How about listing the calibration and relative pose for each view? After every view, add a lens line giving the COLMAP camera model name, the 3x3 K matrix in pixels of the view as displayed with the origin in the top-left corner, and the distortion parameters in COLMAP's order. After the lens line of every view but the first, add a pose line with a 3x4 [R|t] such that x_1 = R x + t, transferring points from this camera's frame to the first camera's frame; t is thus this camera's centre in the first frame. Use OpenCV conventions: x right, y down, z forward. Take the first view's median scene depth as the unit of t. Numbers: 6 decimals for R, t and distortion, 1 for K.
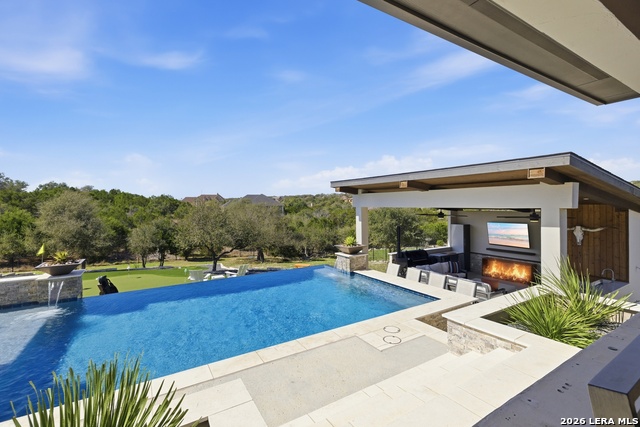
lens RADIAL K [[295.3, 0, 323.9], [0, 295.3, 211.7], [0, 0, 1]] dist [-0.012703, -0.000297]
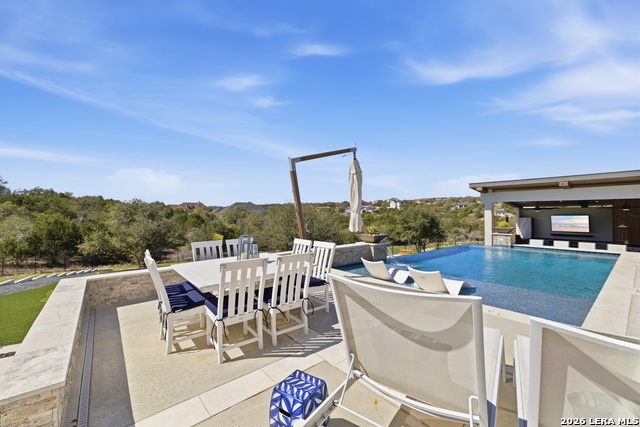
lens RADIAL K [[265.7, 0, 322.1], [0, 265.7, 214.8], [0, 0, 1]] dist [0.003172, -0.000601]
pose [[0.990529, 0.000311, 0.137304, -0.726158], [0.002221, 0.999830, -0.018287, 0.055755], [-0.137287, 0.018419, 0.990360, -0.108205]]
